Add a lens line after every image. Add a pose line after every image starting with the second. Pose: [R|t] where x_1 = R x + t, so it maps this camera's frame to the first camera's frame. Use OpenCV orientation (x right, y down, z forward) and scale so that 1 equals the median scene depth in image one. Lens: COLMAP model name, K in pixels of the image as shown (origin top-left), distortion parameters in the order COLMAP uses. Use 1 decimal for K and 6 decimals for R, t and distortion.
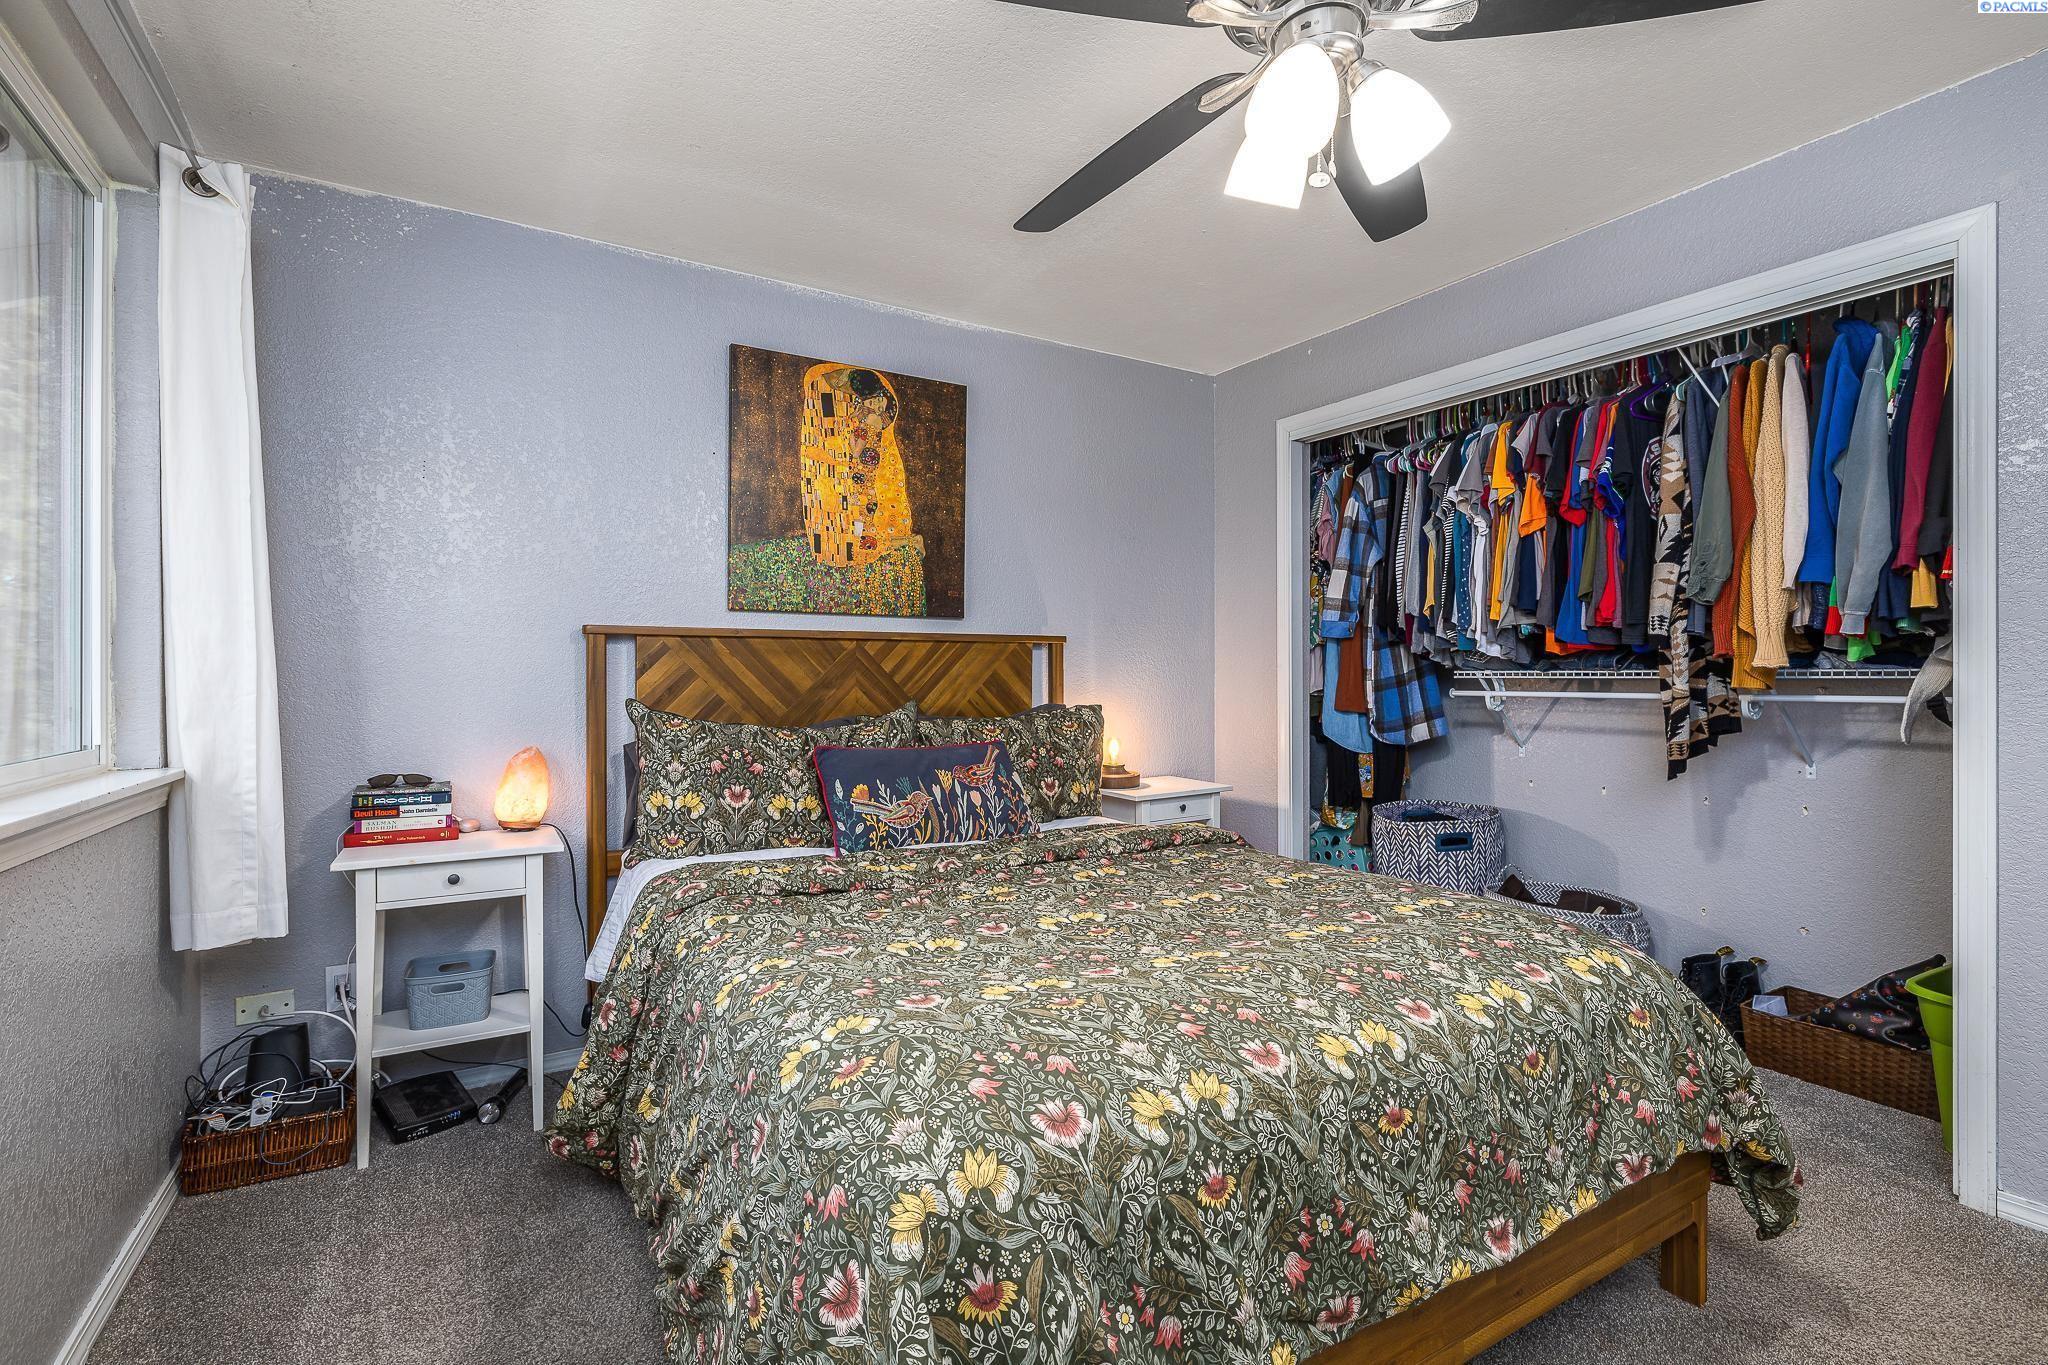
lens RADIAL K [[922.2, 0, 1024.4], [0, 922.2, 681.6], [0, 0, 1]] dist [-0.007954, -0.000007]
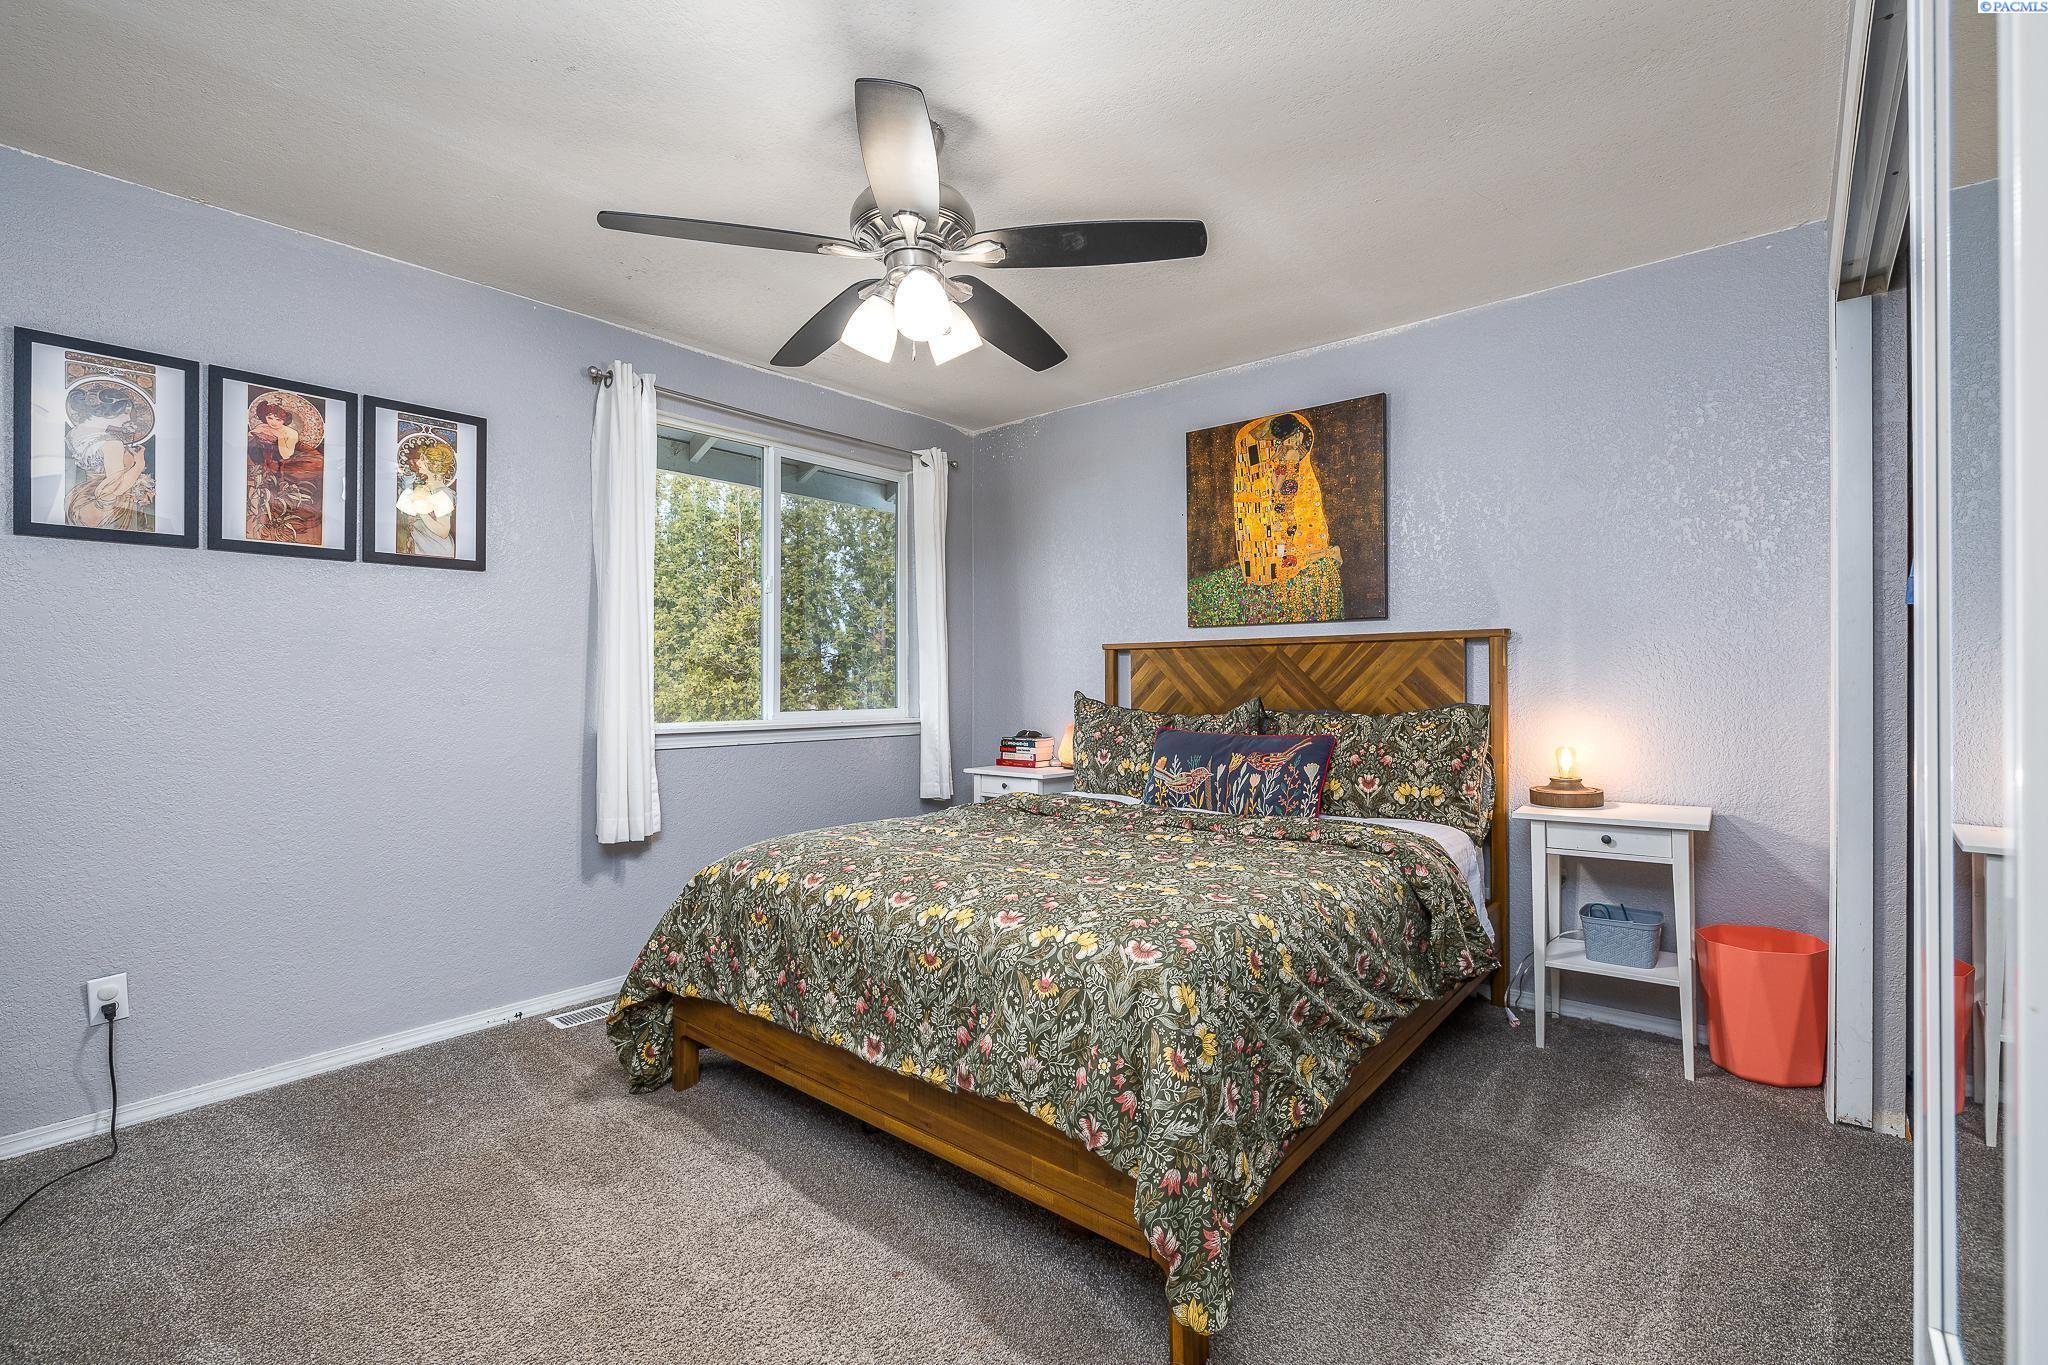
lens RADIAL K [[922.2, 0, 1018.5], [0, 922.2, 676.8], [0, 0, 1]] dist [-0.007954, -0.000007]
pose [[0.320642, -0.004390, -0.947190, 0.851817], [0.002259, 0.999990, -0.003870, -0.000171], [0.947198, -0.000899, 0.320648, 0.308847]]
